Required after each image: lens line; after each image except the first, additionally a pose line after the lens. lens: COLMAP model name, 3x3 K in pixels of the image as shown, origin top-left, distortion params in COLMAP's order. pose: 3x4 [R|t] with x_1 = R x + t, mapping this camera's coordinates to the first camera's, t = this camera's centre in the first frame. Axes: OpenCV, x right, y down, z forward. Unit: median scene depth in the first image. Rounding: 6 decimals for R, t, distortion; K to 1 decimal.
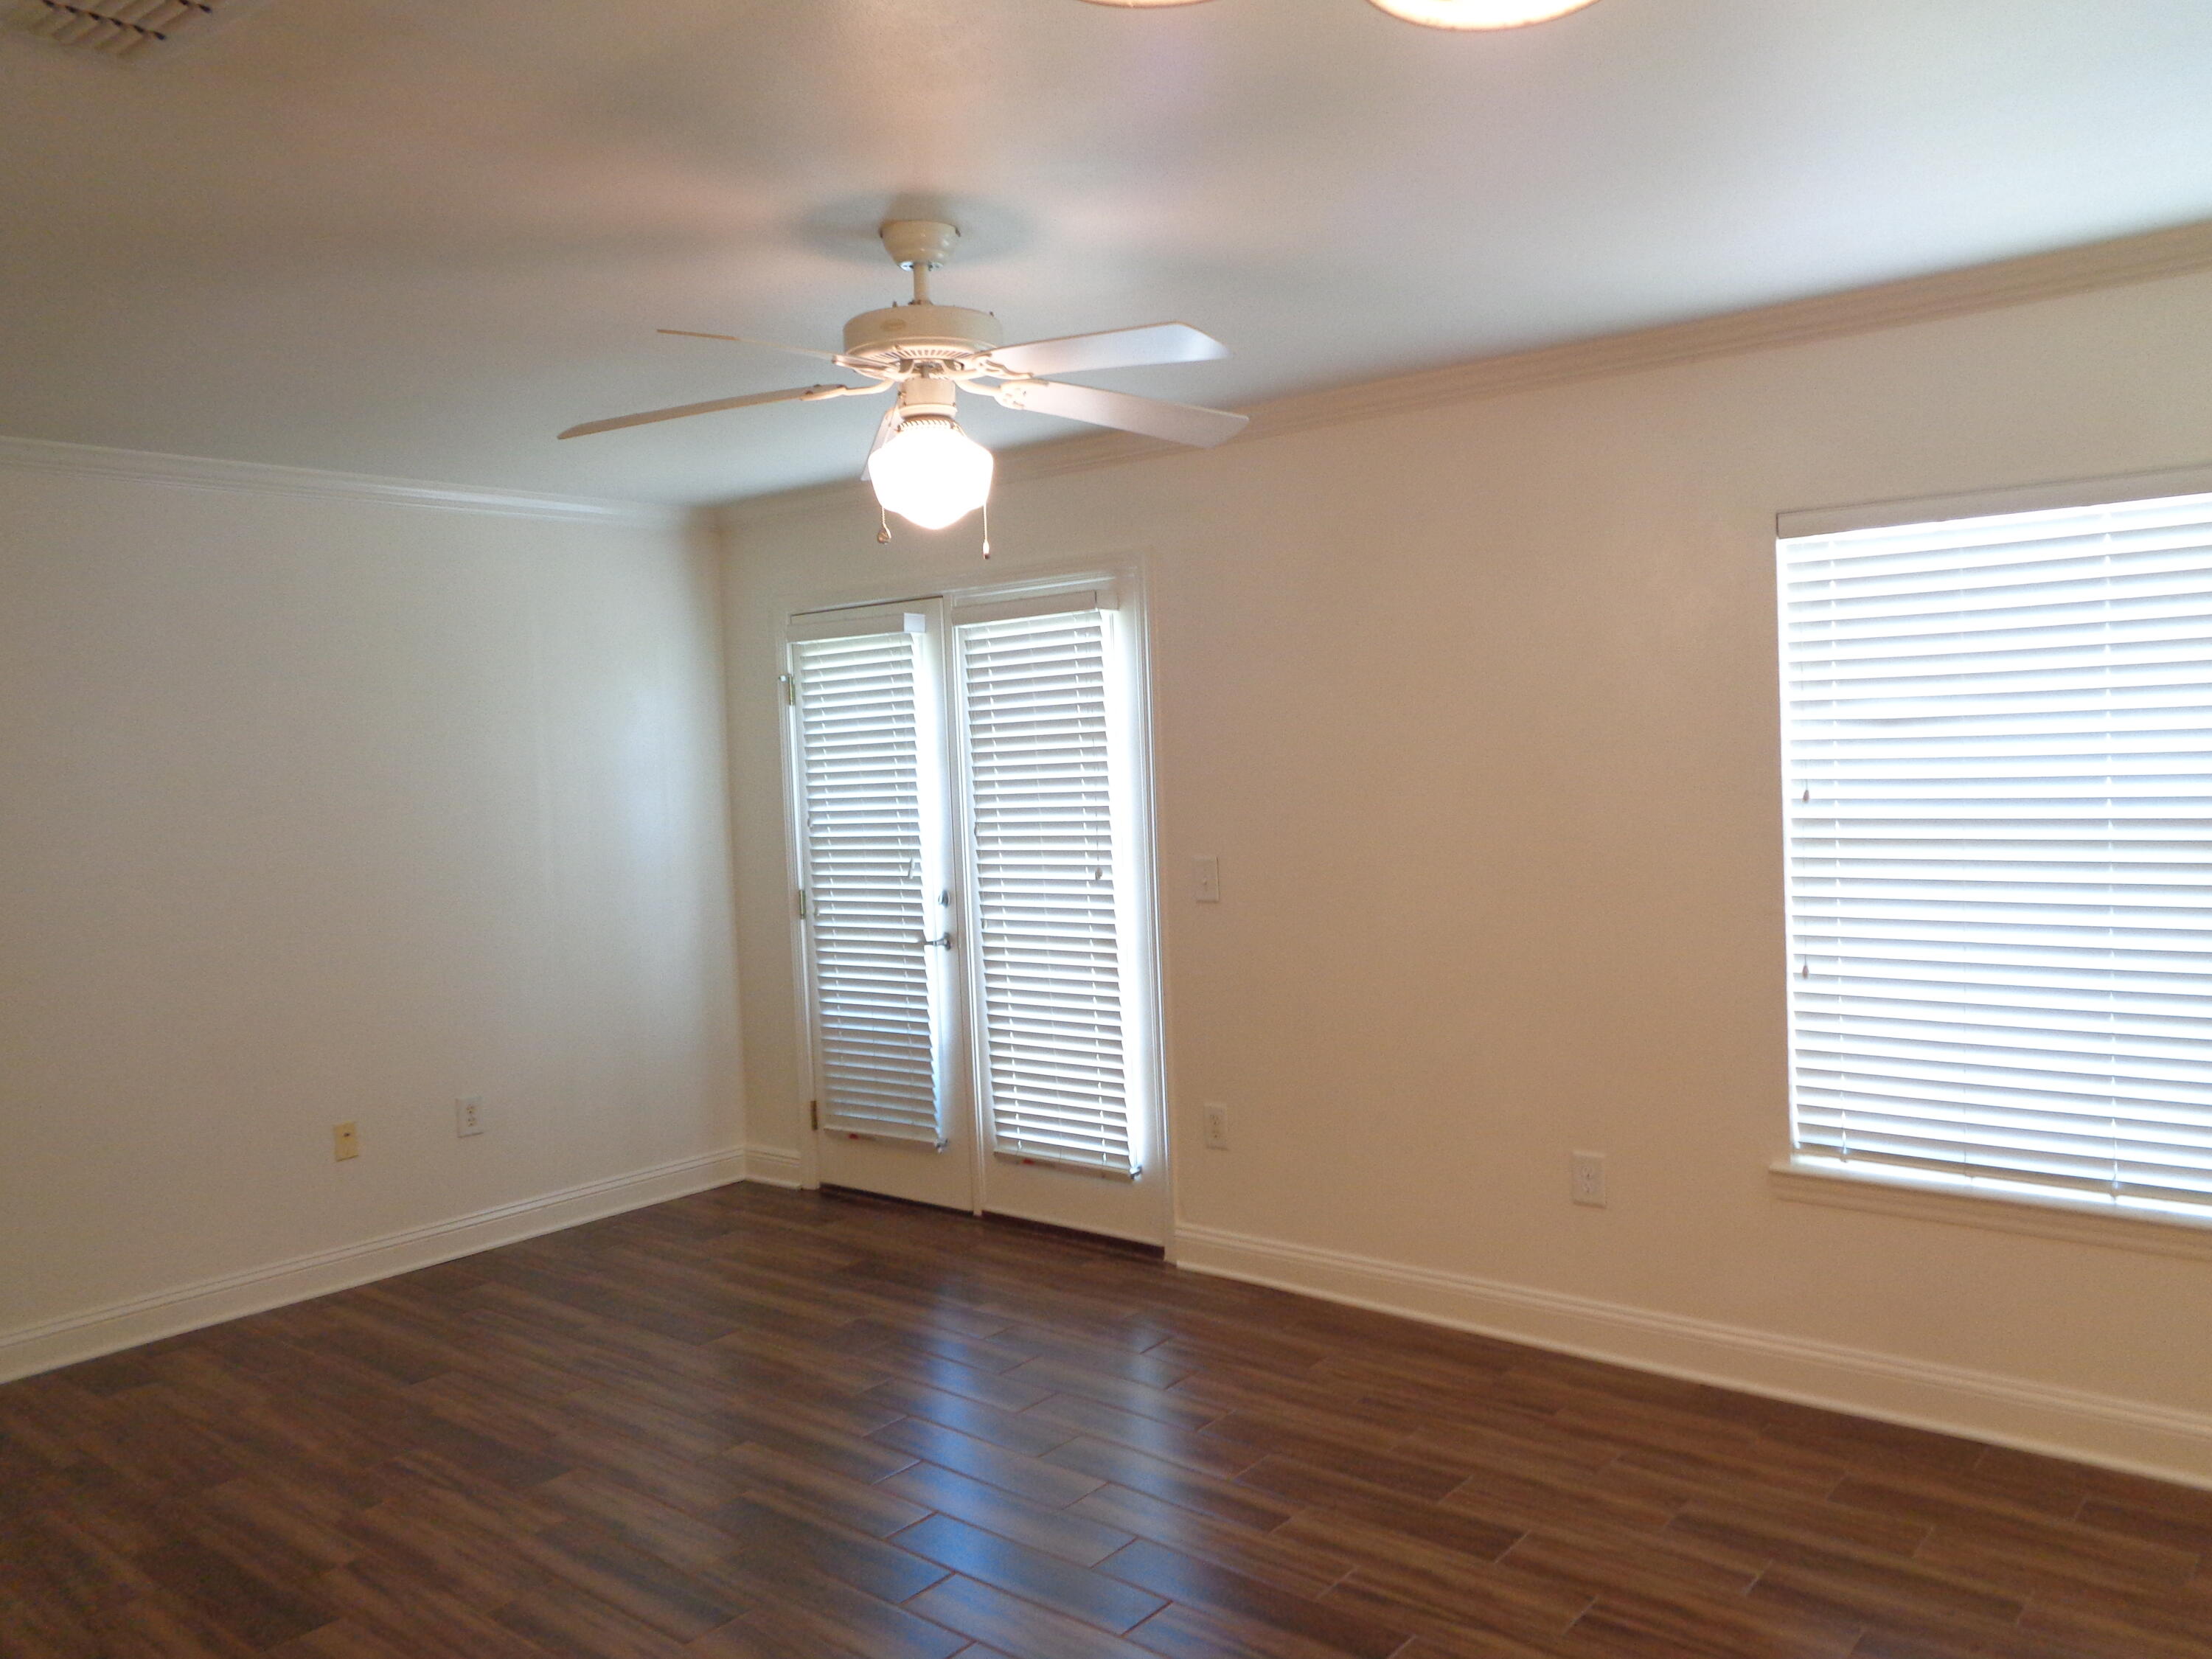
lens RADIAL K [[1675.5, 0, 1112.4], [0, 1675.5, 832.6], [0, 0, 1]] dist [0.023758, -0.004171]
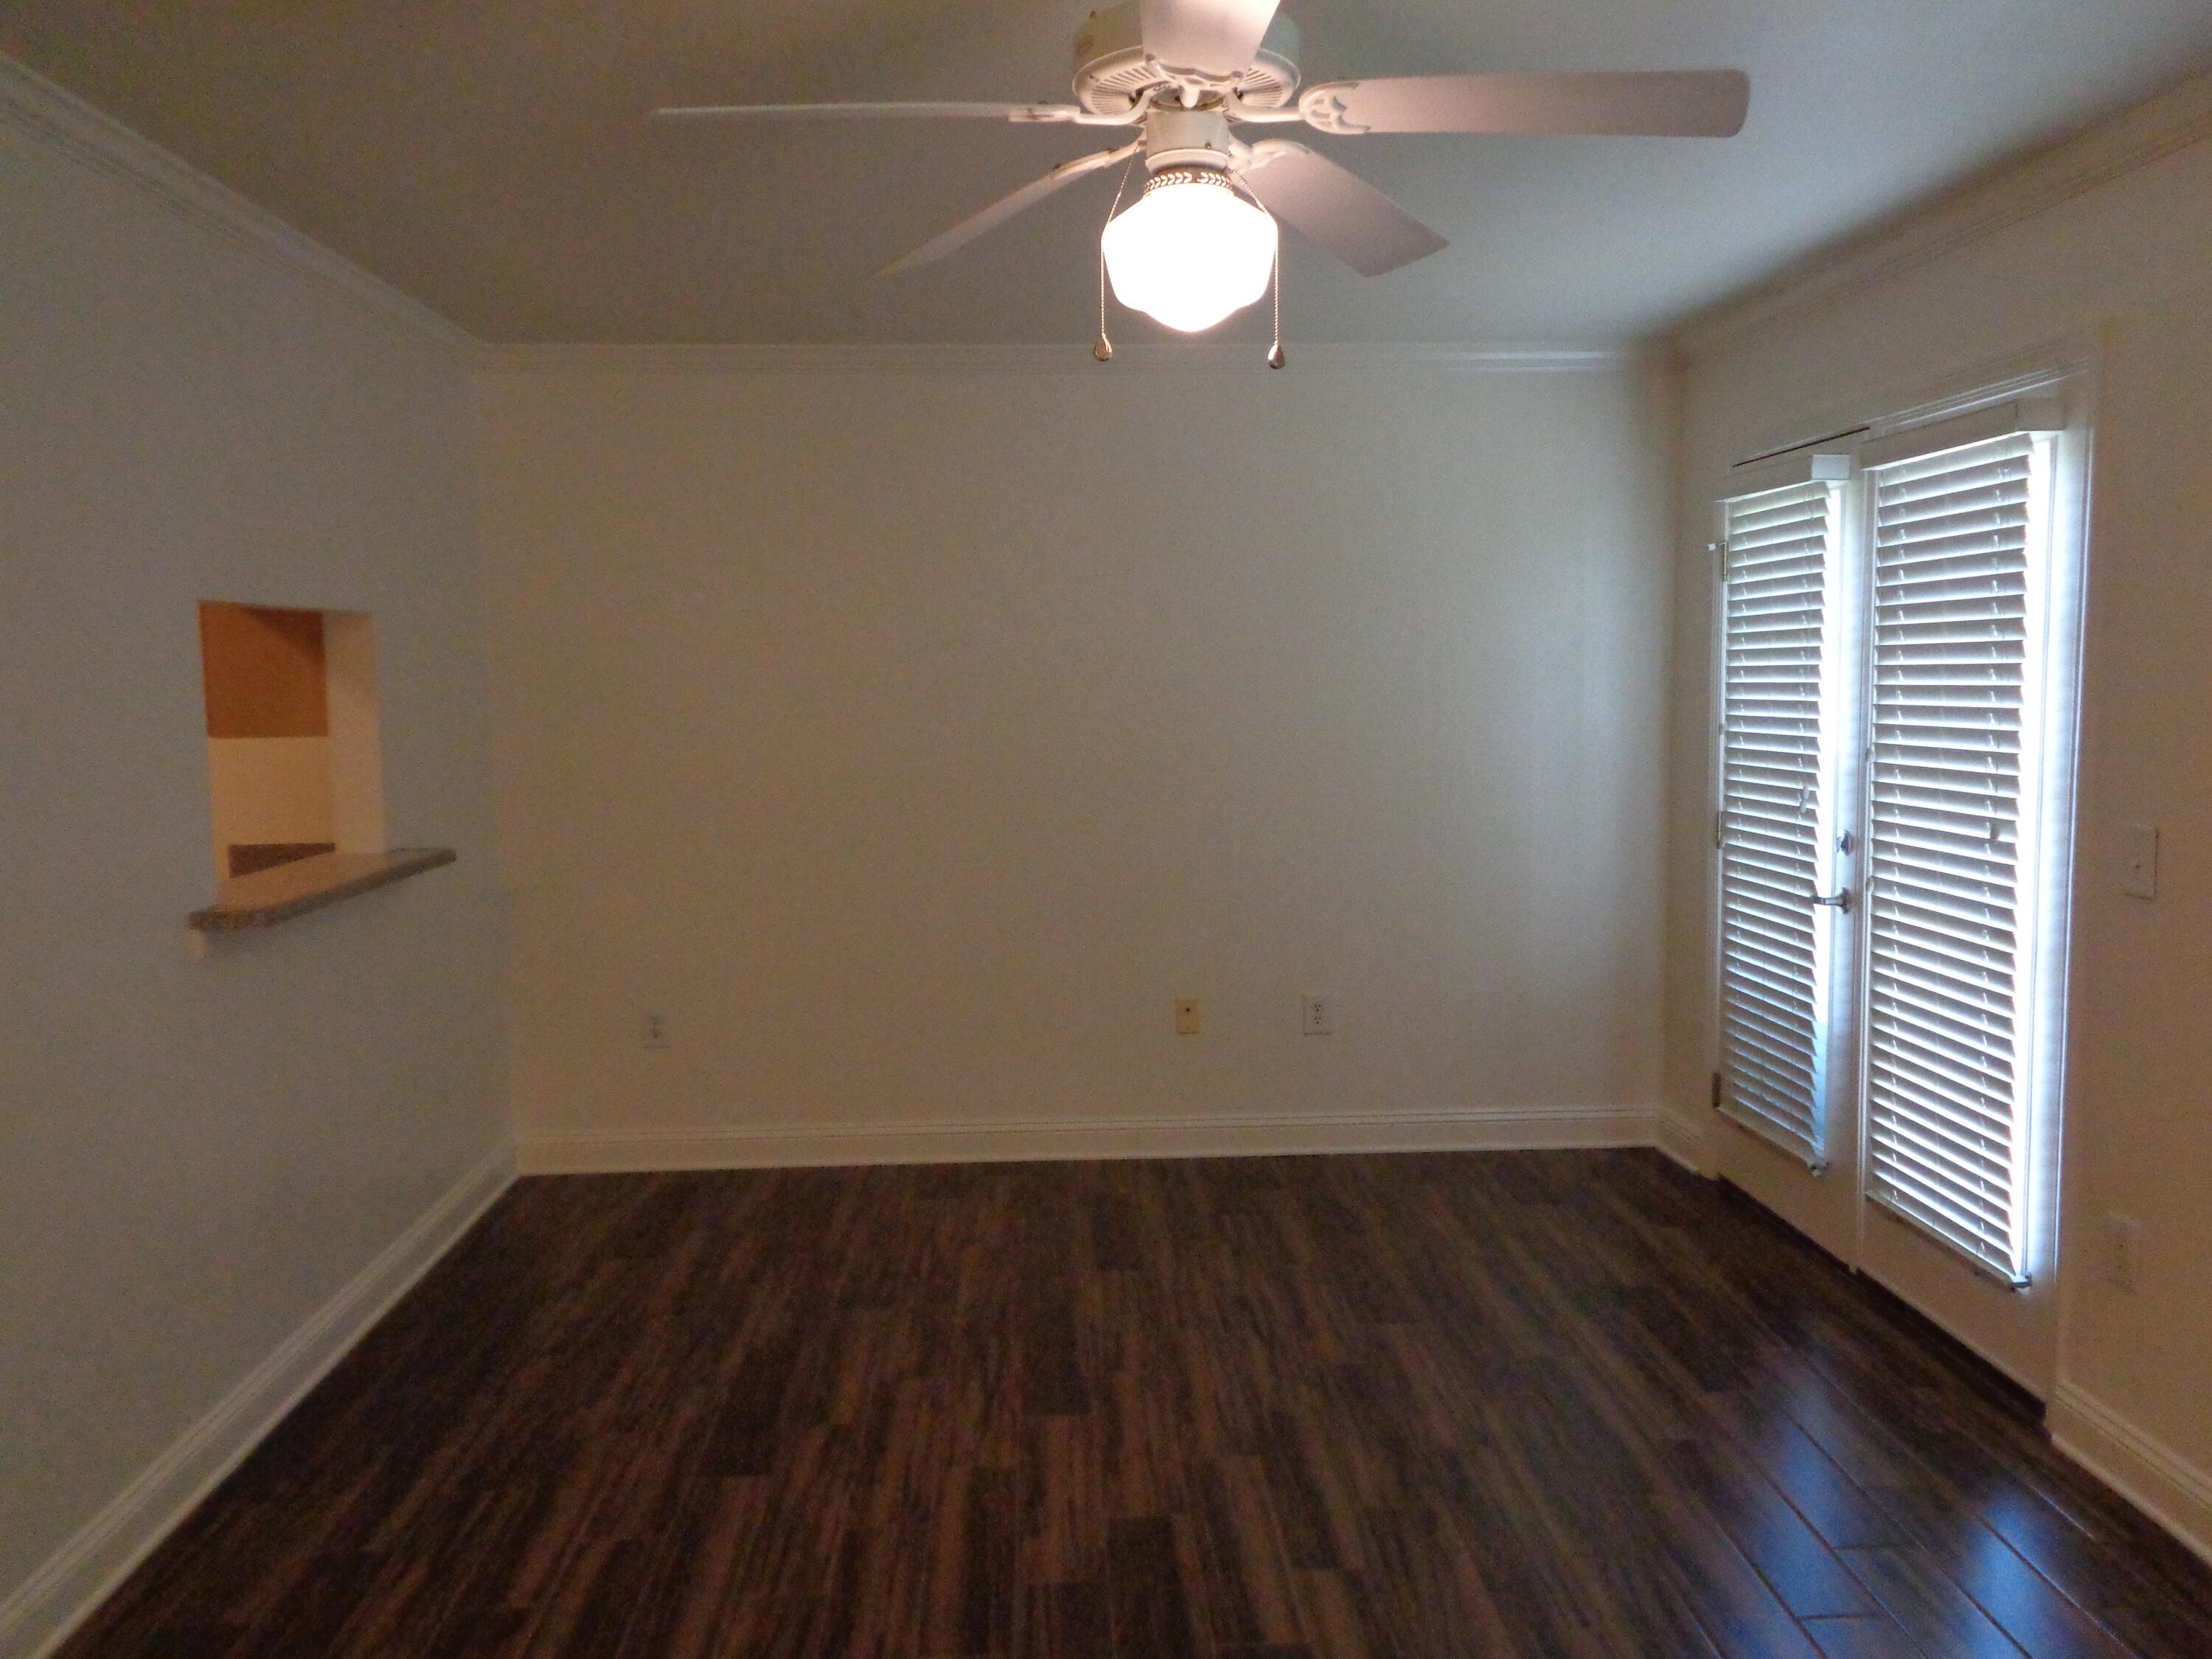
lens RADIAL K [[1675.5, 0, 1107.2], [0, 1675.5, 822.6], [0, 0, 1]] dist [0.023758, -0.004171]
pose [[0.681638, 0.100916, -0.724697, 0.220448], [-0.052334, 0.994631, 0.089281, -0.019460], [0.729816, -0.022931, 0.683259, 0.260423]]
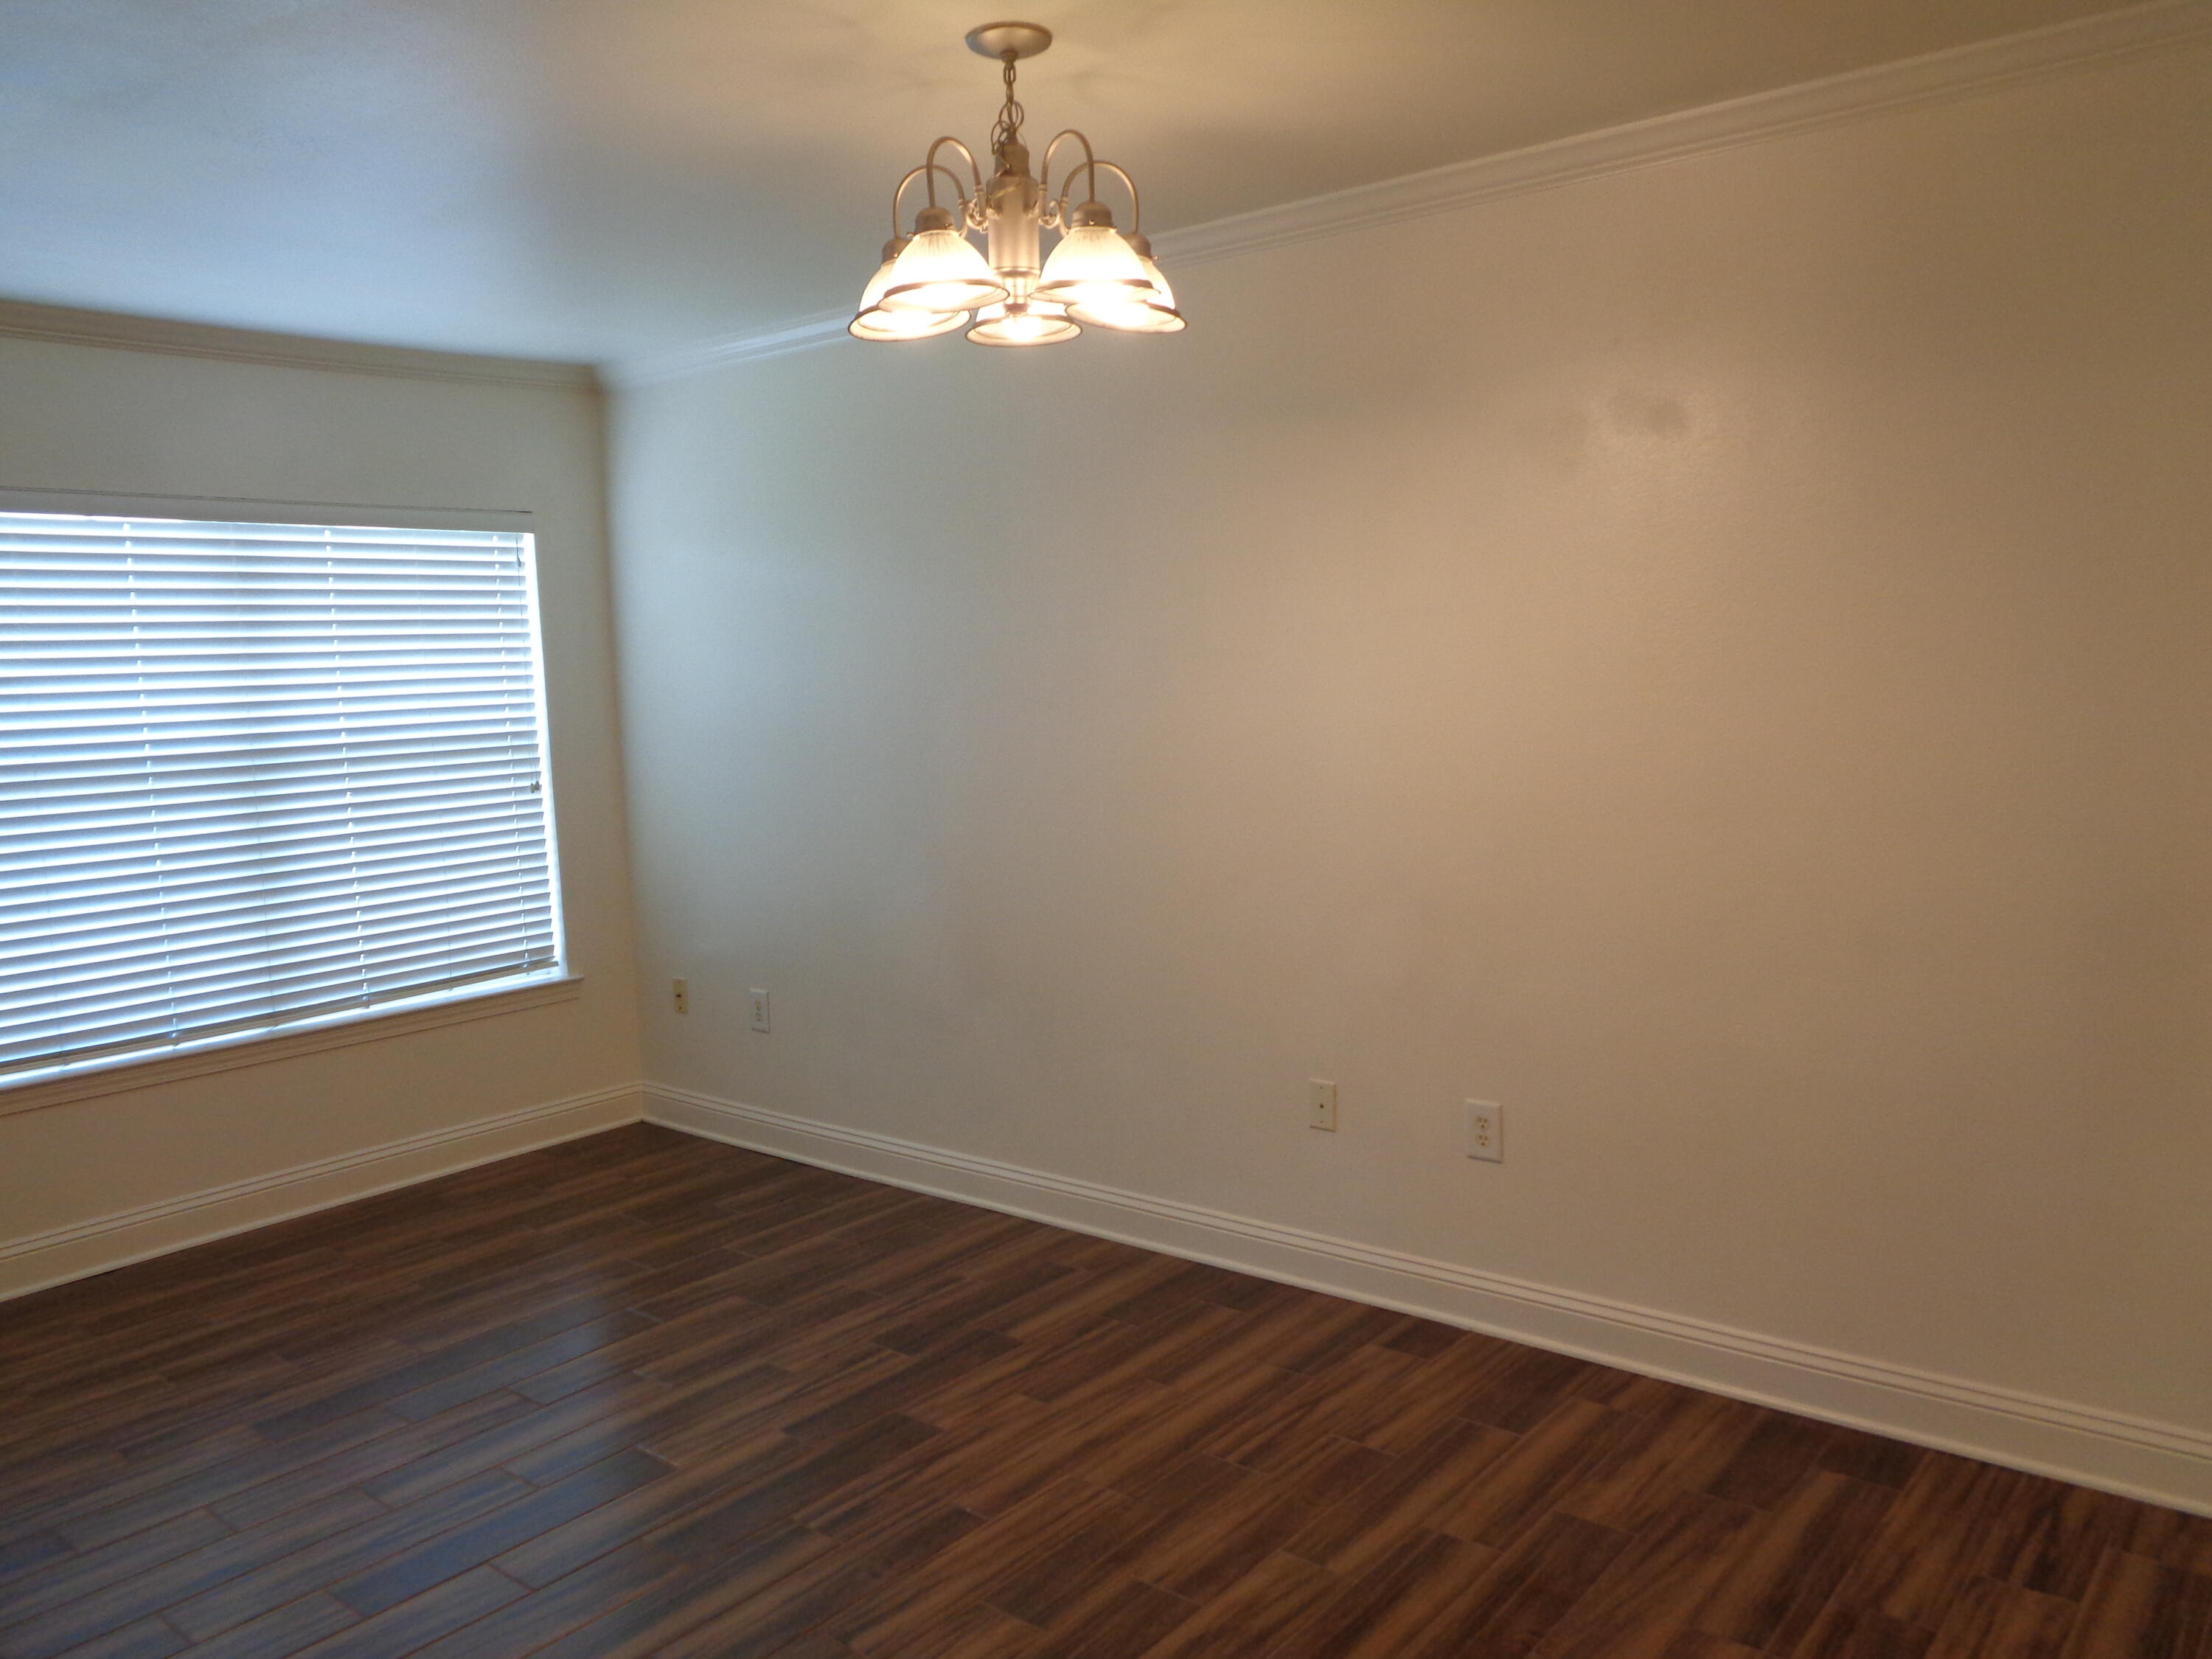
lens RADIAL K [[1675.5, 0, 1107.2], [0, 1675.5, 841.5], [0, 0, 1]] dist [0.023758, -0.004171]
pose [[-0.005975, -0.064665, 0.997889, -1.272433], [0.090394, 0.993787, 0.064940, 0.067376], [-0.995888, 0.090591, -0.000092, 0.465540]]
